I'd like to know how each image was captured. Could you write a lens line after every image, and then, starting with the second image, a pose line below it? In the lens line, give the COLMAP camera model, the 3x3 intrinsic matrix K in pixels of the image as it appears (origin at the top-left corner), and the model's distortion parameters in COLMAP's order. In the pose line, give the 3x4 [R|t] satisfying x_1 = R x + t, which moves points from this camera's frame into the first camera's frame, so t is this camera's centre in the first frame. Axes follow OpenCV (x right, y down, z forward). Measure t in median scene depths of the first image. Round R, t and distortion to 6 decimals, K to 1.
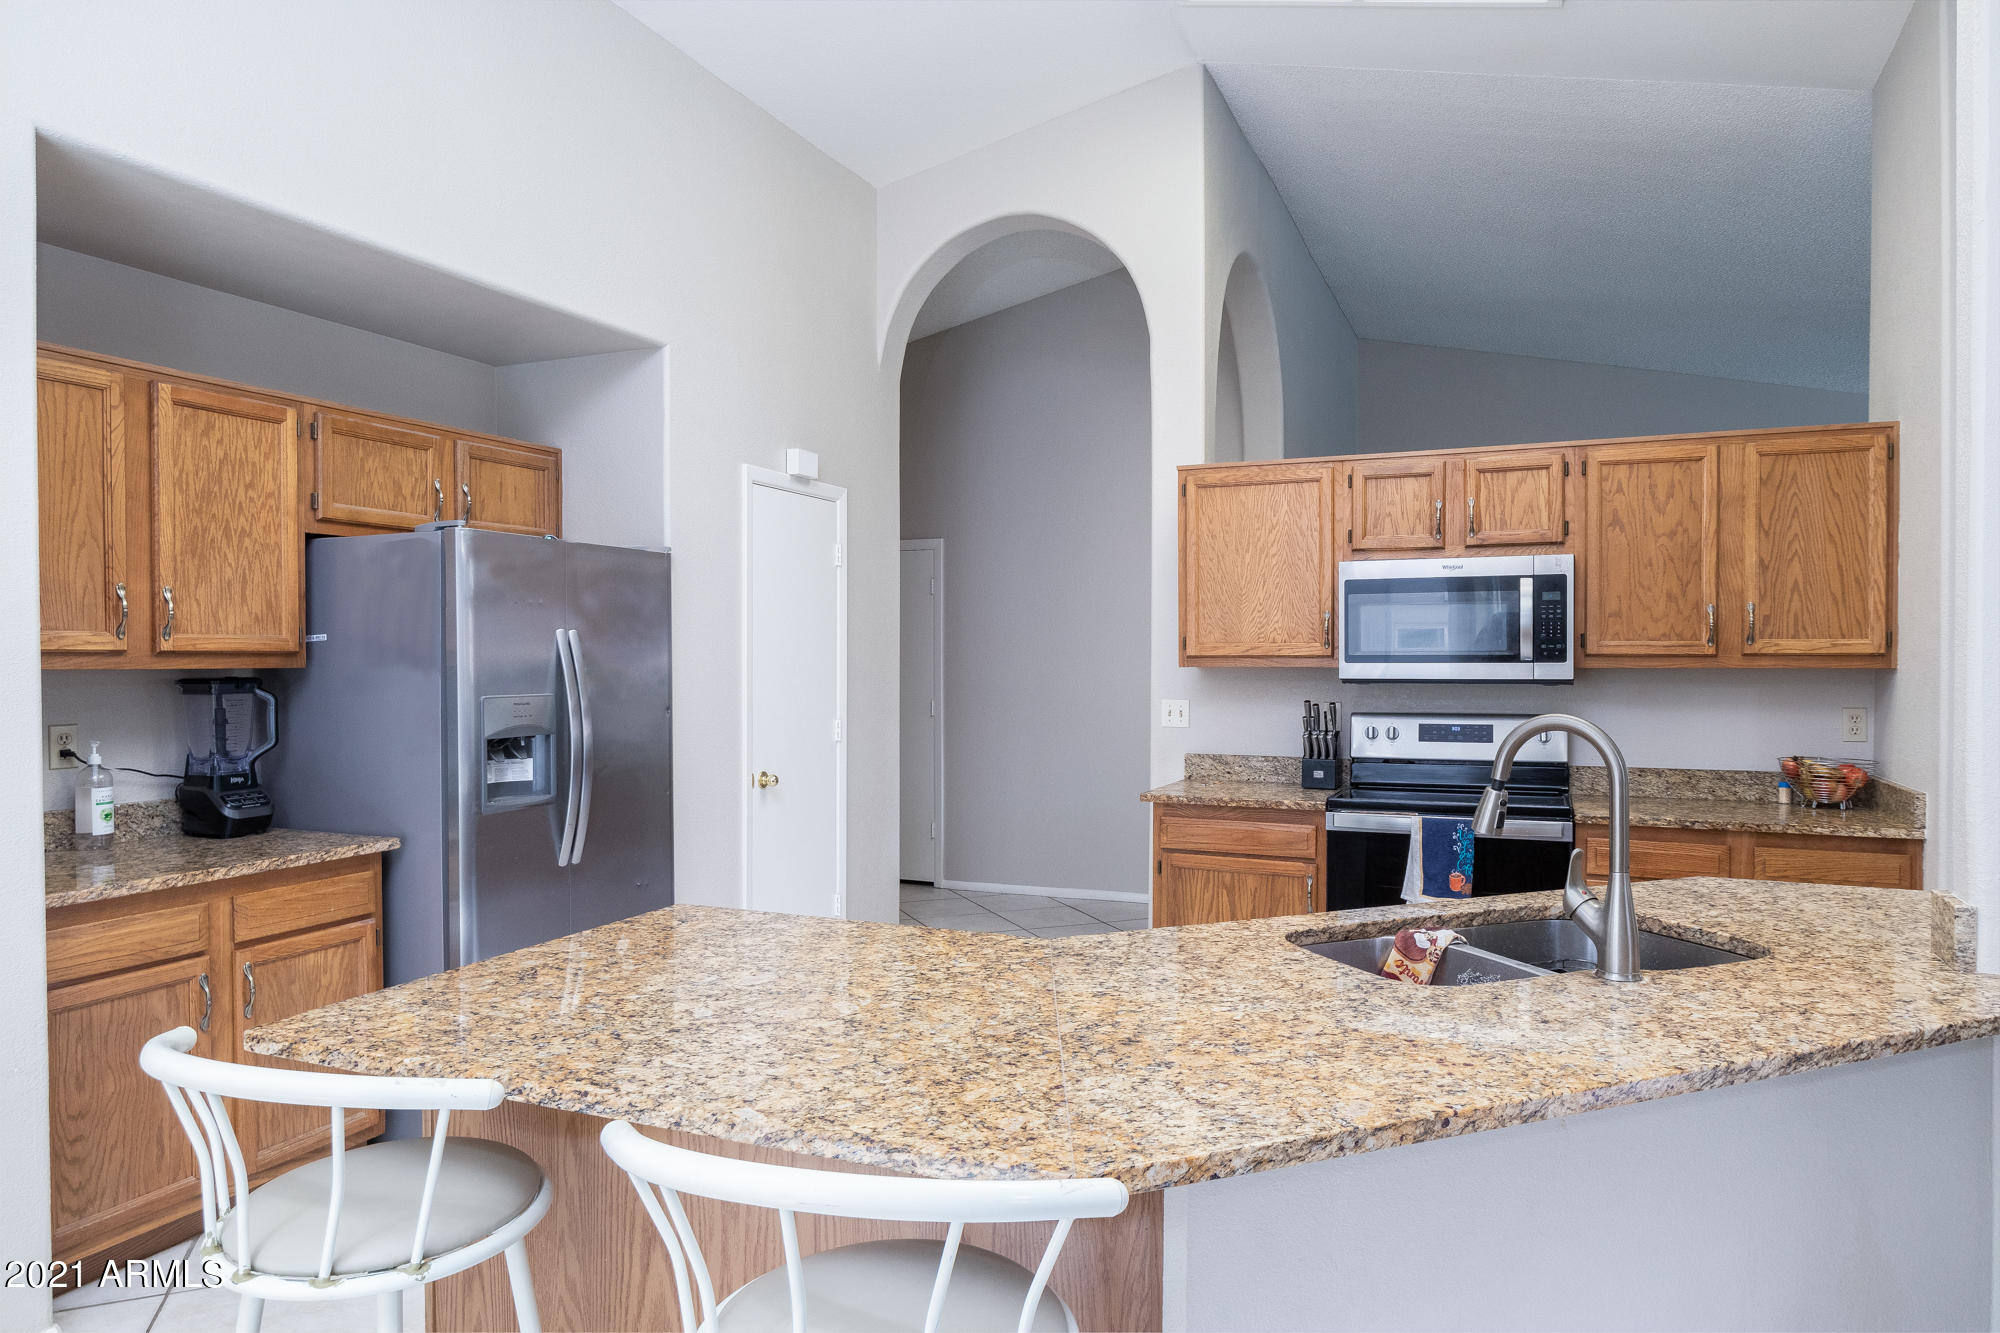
lens RADIAL K [[1243.2, 0, 1000.0], [0, 1243.2, 666.5], [0, 0, 1]] dist [-0.003541, 0.001512]
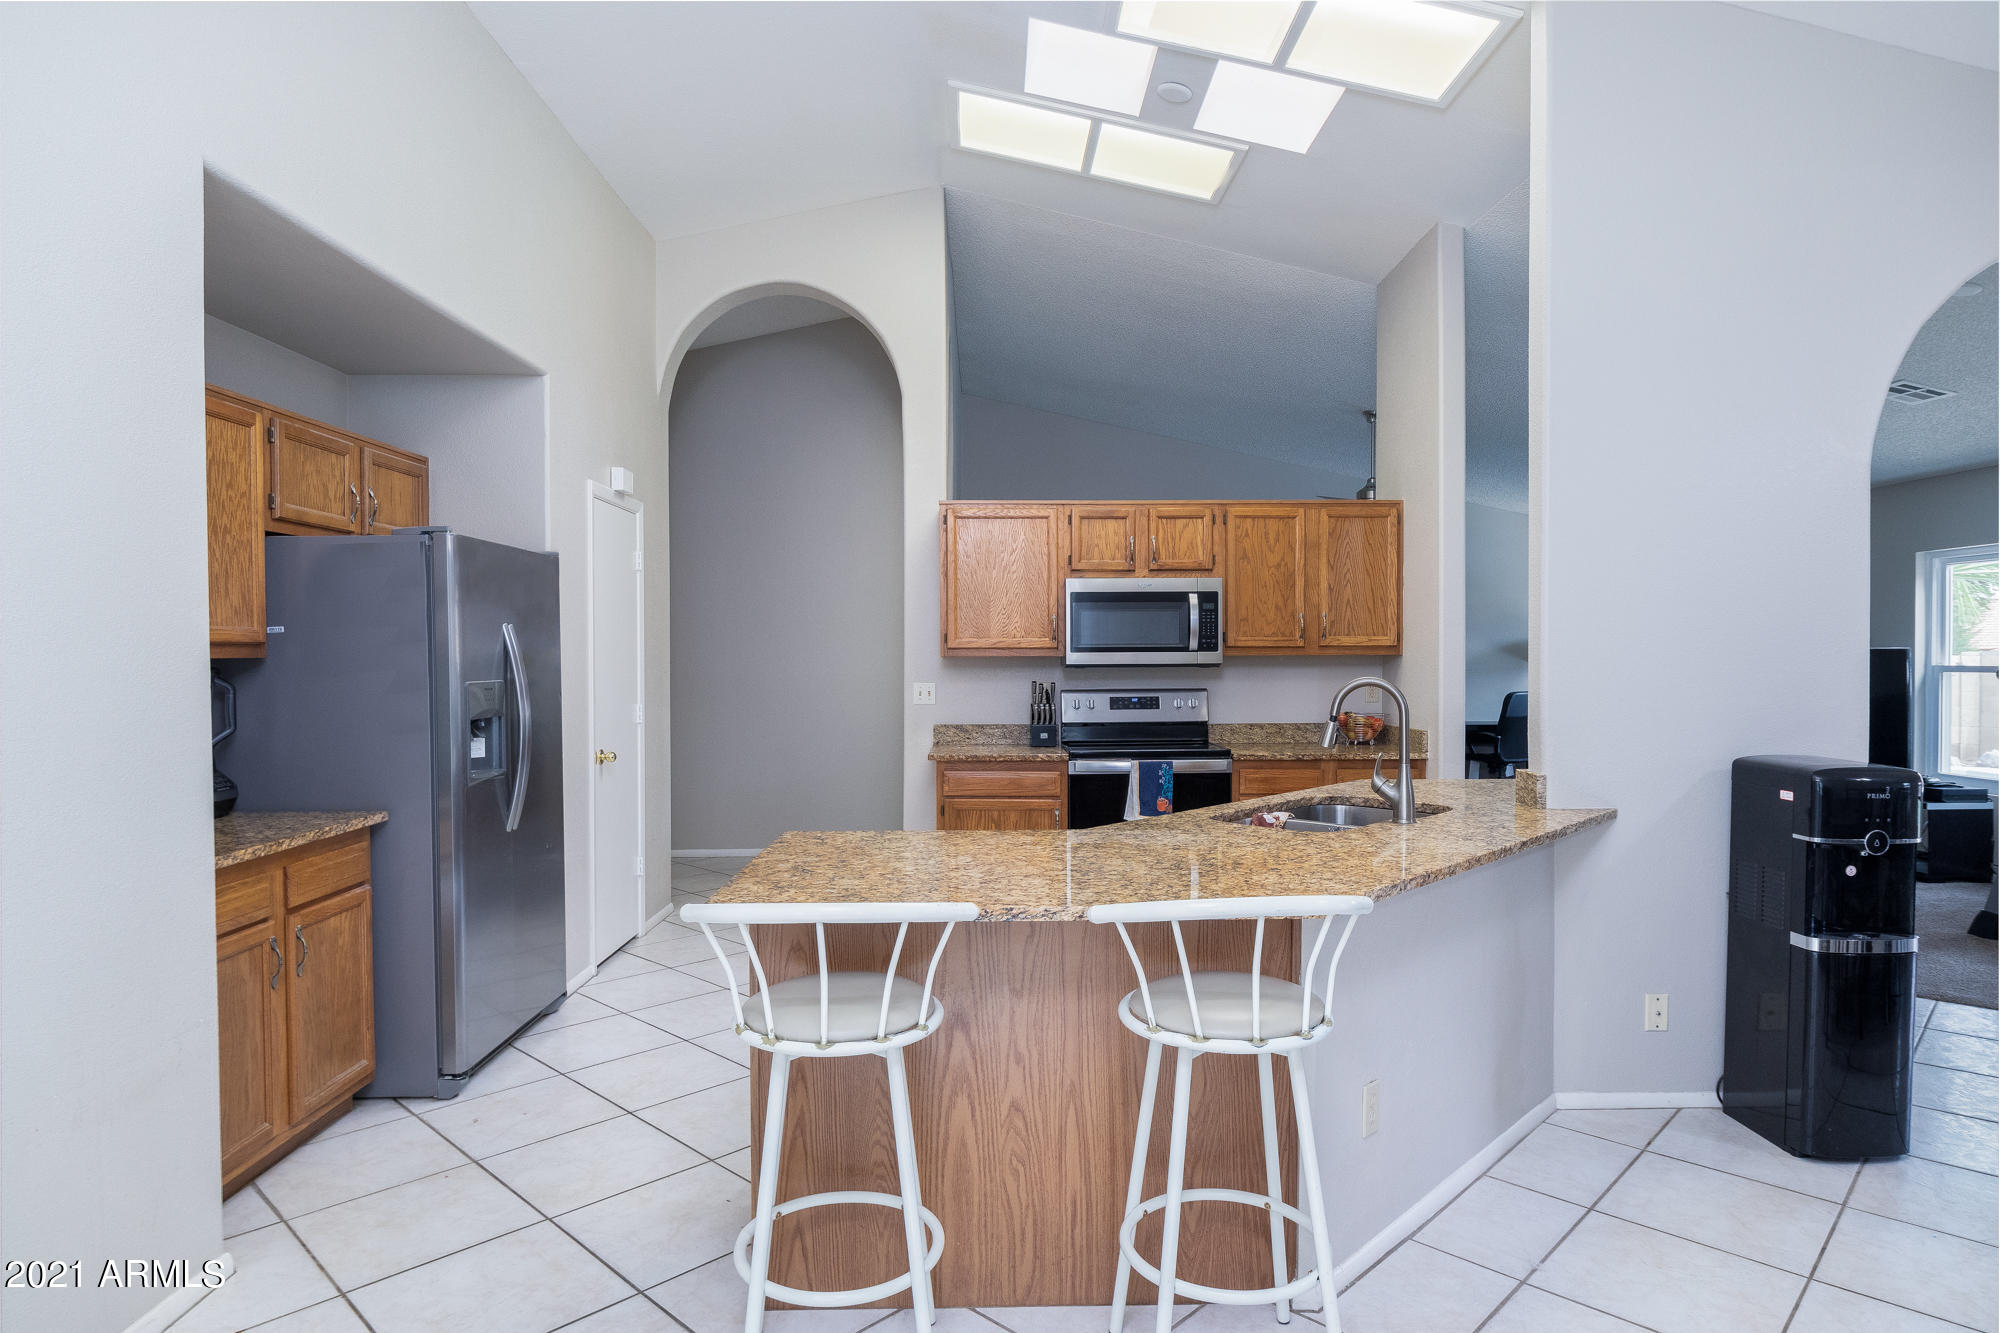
lens RADIAL K [[1147.4, 0, 1000.0], [0, 1147.4, 666.5], [0, 0, 1]] dist [-0.002929, -0.000507]
pose [[0.912704, -0.007124, 0.408560, -0.329907], [0.005670, 0.999973, 0.004771, 0.006118], [-0.408583, -0.002038, 0.912719, -0.127825]]
